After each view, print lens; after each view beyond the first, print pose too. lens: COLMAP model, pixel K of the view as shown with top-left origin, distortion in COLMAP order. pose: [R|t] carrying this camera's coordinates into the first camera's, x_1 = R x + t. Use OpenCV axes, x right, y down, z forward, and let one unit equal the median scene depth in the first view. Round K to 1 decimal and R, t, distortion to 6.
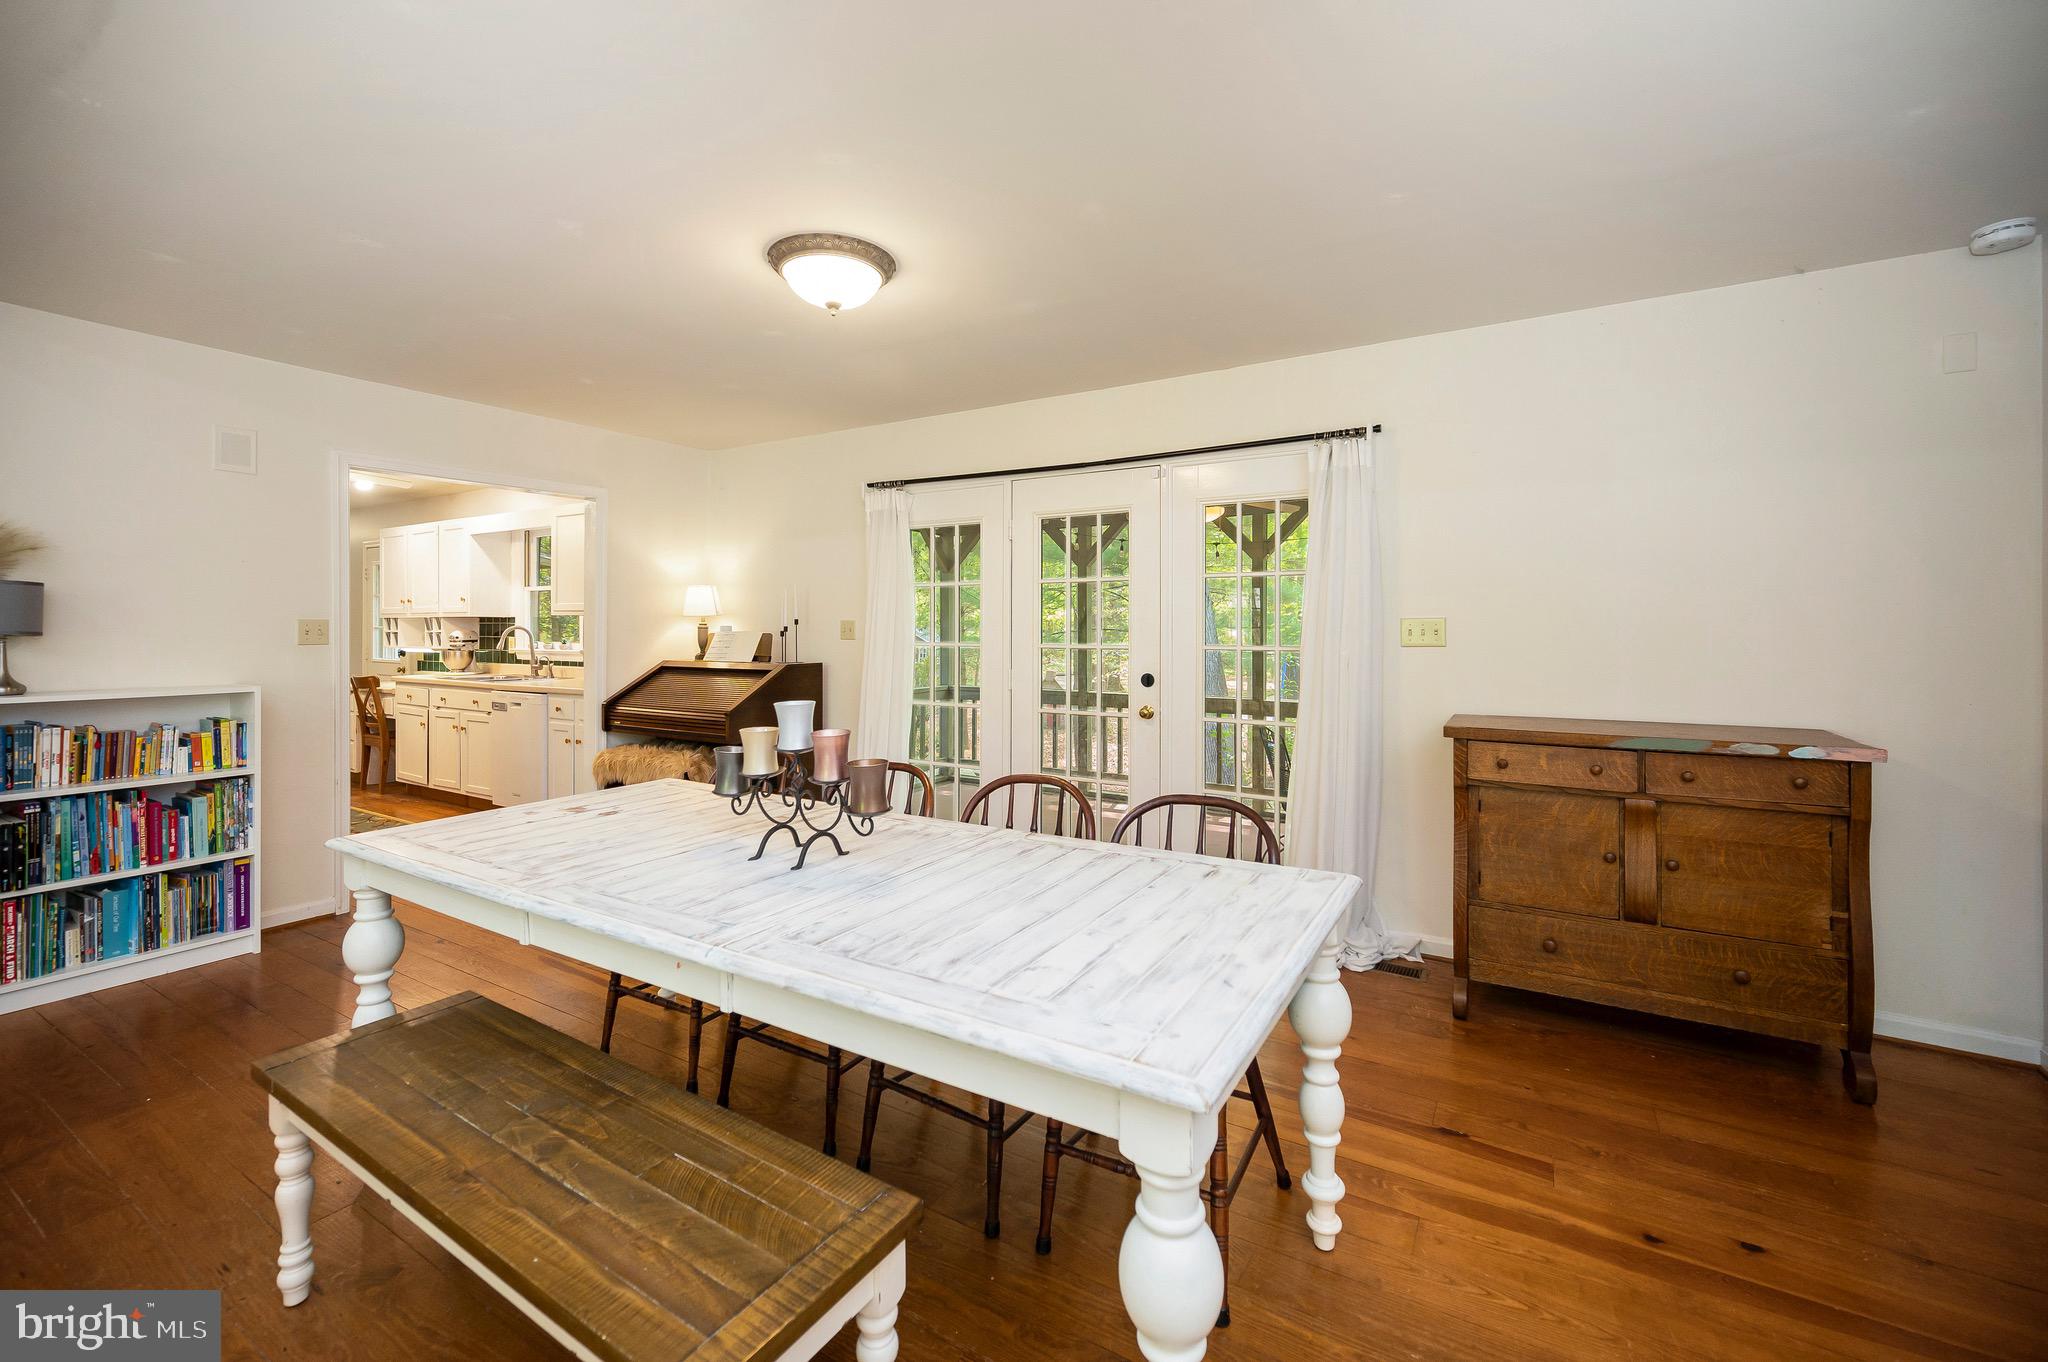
lens RADIAL K [[849.6, 0, 1033.9], [0, 849.6, 622.2], [0, 0, 1]] dist [-0.000893, -0.001361]
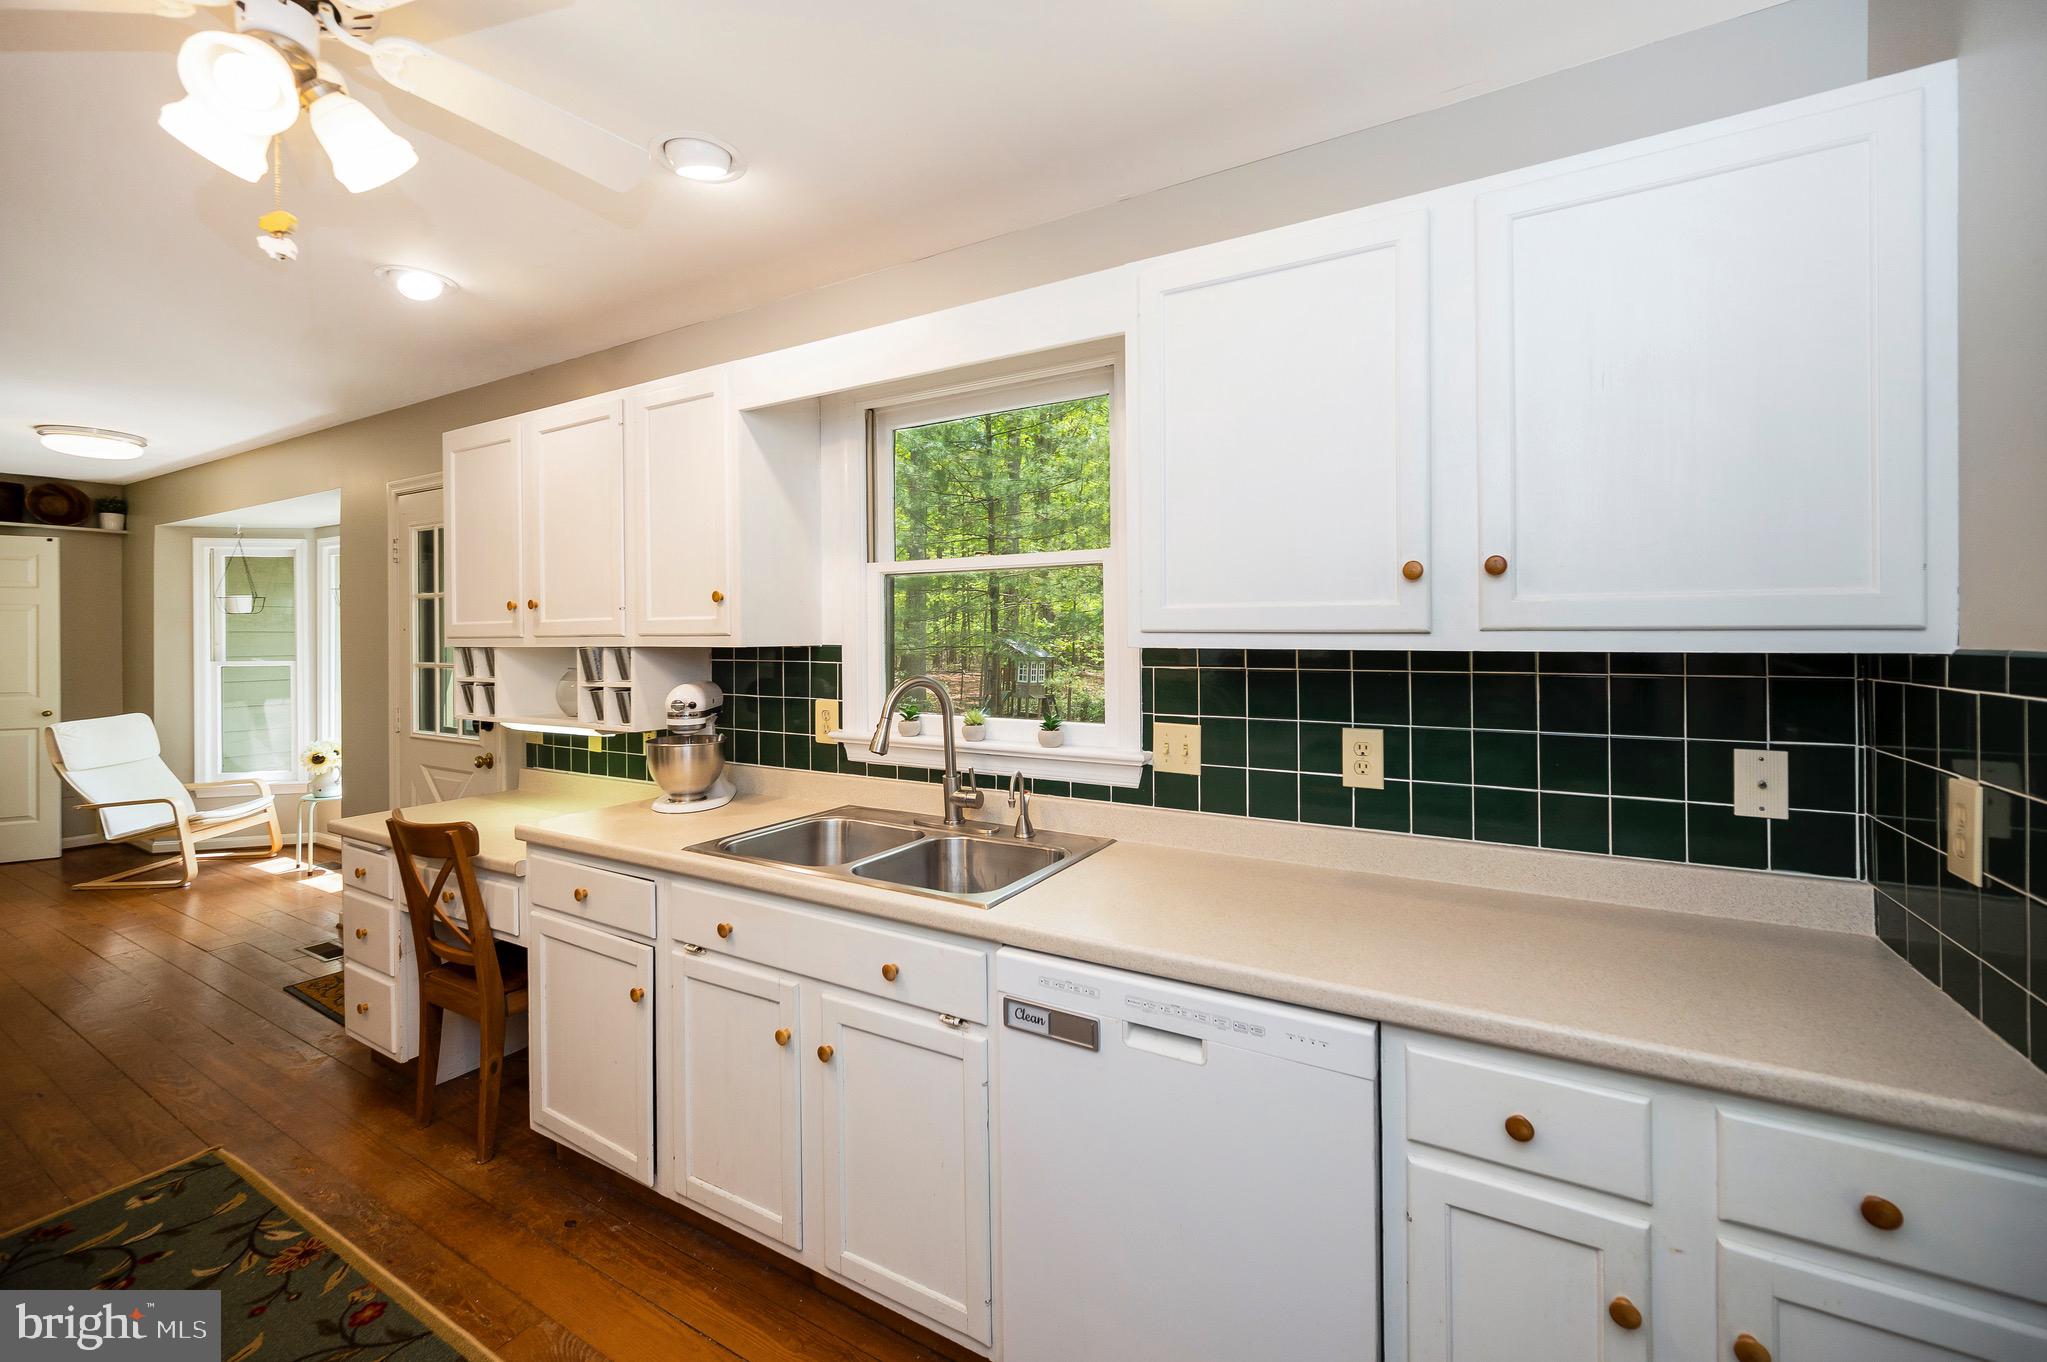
lens RADIAL K [[842.2, 0, 1016.9], [0, 842.2, 633.0], [0, 0, 1]] dist [0.001682, 0.000172]
pose [[0.999852, -0.008239, 0.015086, -0.542808], [0.008174, 0.999957, 0.004331, -0.012422], [-0.015121, -0.004207, 0.999877, 0.638217]]
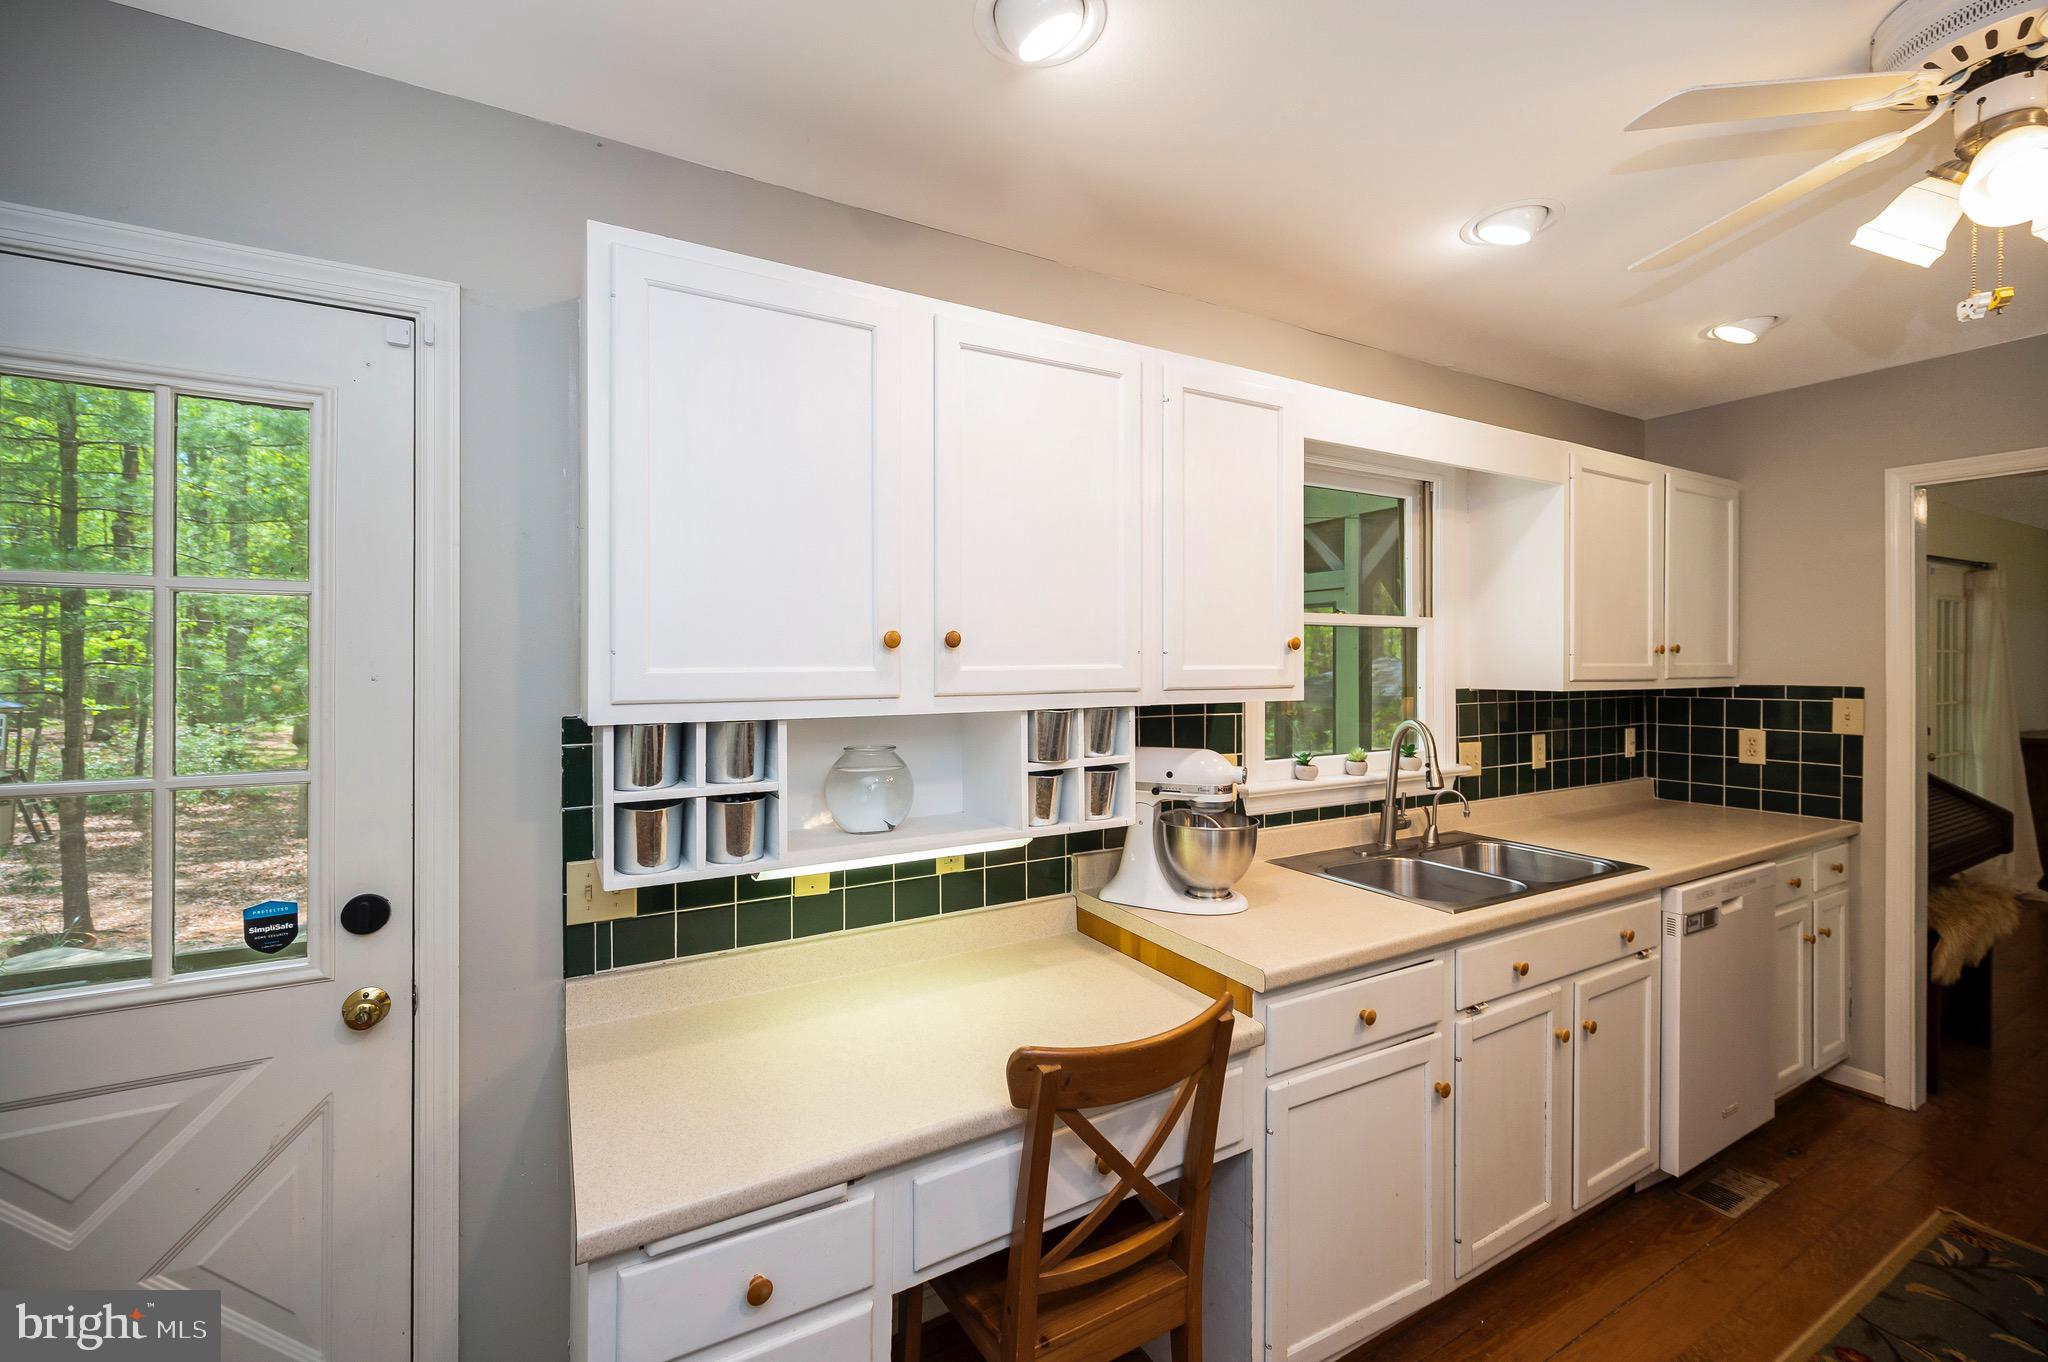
lens RADIAL K [[835.1, 0, 1018.3], [0, 835.1, 667.2], [0, 0, 1]] dist [0.000182, 0.033828]
pose [[0.493934, -0.006147, 0.869478, -0.966722], [0.000668, 0.999977, 0.006690, -0.020284], [-0.869499, -0.002723, 0.493926, 0.920802]]
